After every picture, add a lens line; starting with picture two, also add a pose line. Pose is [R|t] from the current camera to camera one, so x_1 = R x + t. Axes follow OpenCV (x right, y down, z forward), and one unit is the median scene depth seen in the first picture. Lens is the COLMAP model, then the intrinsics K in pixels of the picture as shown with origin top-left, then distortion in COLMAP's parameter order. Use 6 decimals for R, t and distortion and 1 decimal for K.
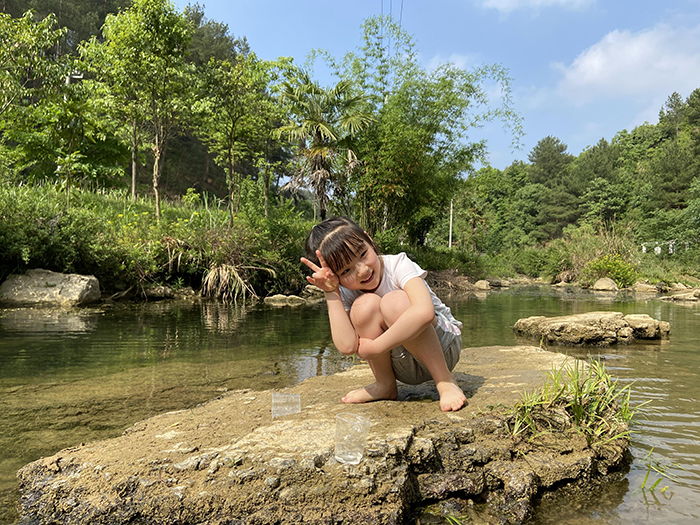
lens RADIAL K [[528.0, 0, 341.6], [0, 528.0, 256.0], [0, 0, 1]] dist [0.120876, -0.155336]
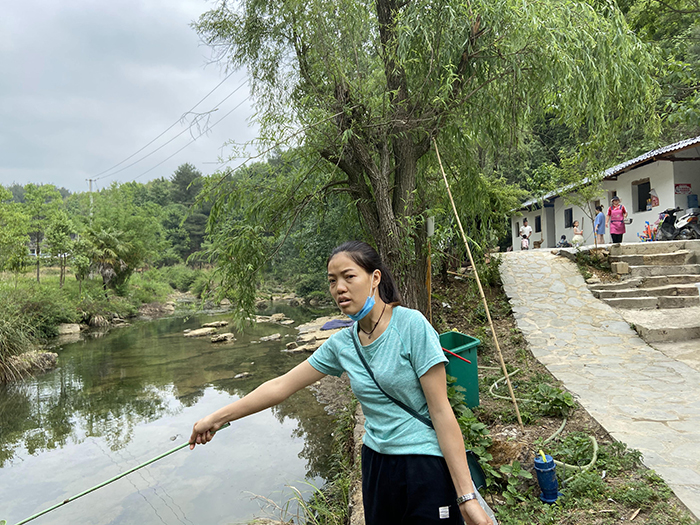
lens RADIAL K [[528.0, 0, 341.6], [0, 528.0, 256.0], [0, 0, 1]] dist [0.120876, -0.155336]
pose [[0.794094, -0.016938, 0.607559, -0.117792], [0.016660, 0.999843, 0.006099, -0.037775], [-0.607567, 0.005279, 0.794251, -0.268575]]
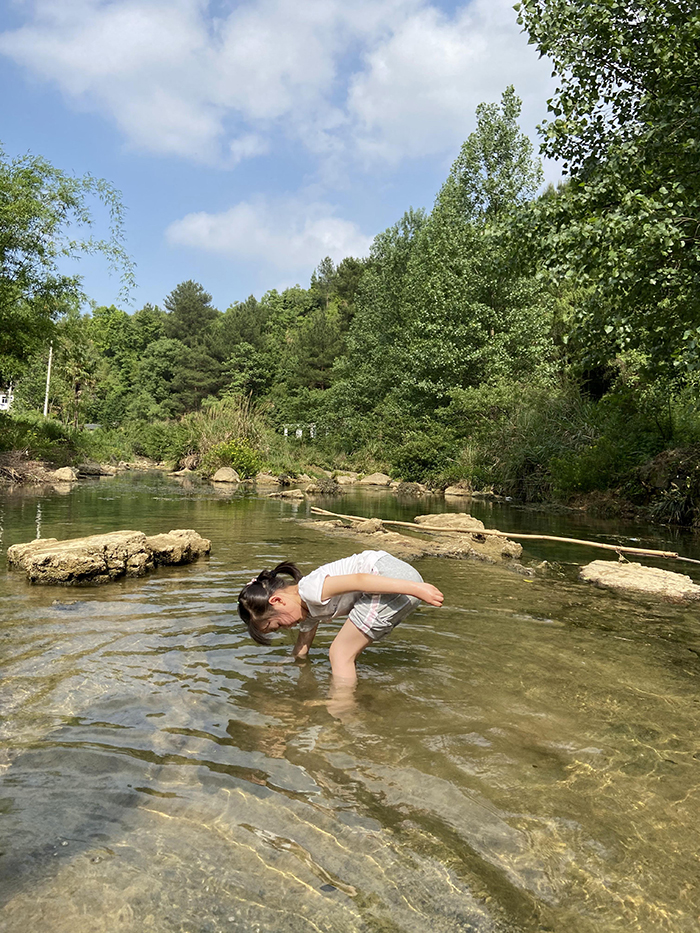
lens RADIAL K [[703.7, 0, 350.4], [0, 703.7, 451.0], [0, 0, 1]] dist [0.120876, -0.155336]
pose [[0.826759, 0.039448, 0.561171, 0.010145], [-0.056739, 0.998299, 0.013416, -0.002679], [-0.559687, -0.042932, 0.827591, -0.001808]]
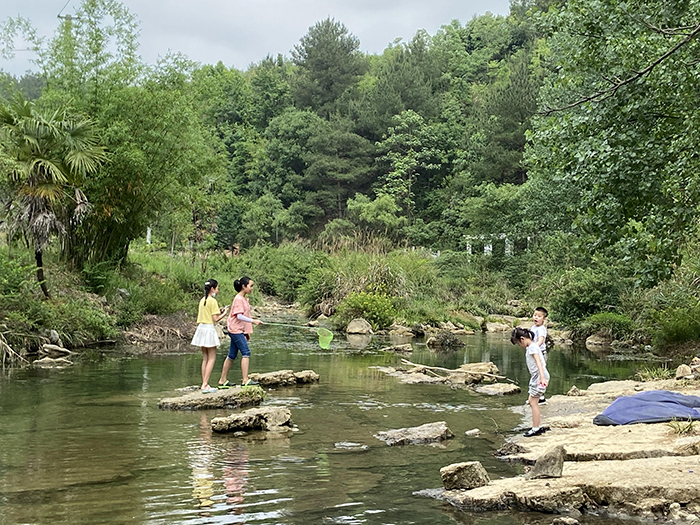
lens RADIAL K [[1194.1, 0, 350.0], [0, 1194.1, 262.5], [0, 0, 1]] dist [0.126062, 0.047090]
pose [[0.926963, 0.013185, 0.374920, -0.056827], [-0.023051, 0.999496, 0.021843, -0.023538], [-0.374443, -0.028889, 0.926800, -0.188419]]
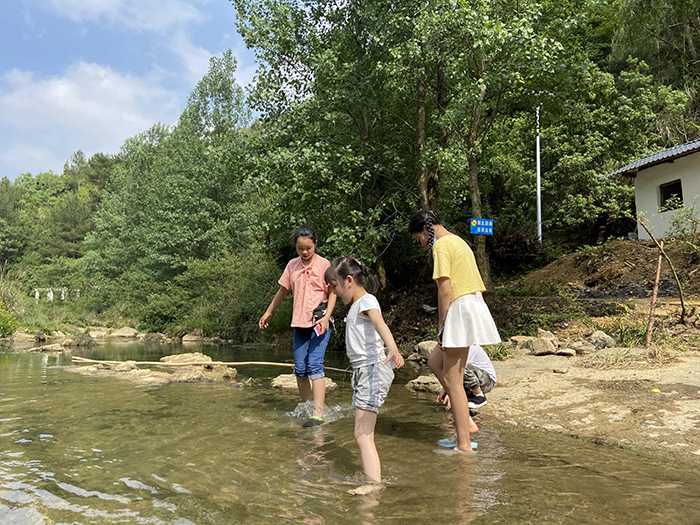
lens RADIAL K [[528.0, 0, 341.6], [0, 528.0, 256.0], [0, 0, 1]] dist [0.120876, -0.155336]
pose [[0.524133, 0.100852, 0.845644, 0.000793], [-0.031570, 0.994582, -0.099047, -0.003105], [-0.851051, 0.025217, 0.524477, -0.011382]]
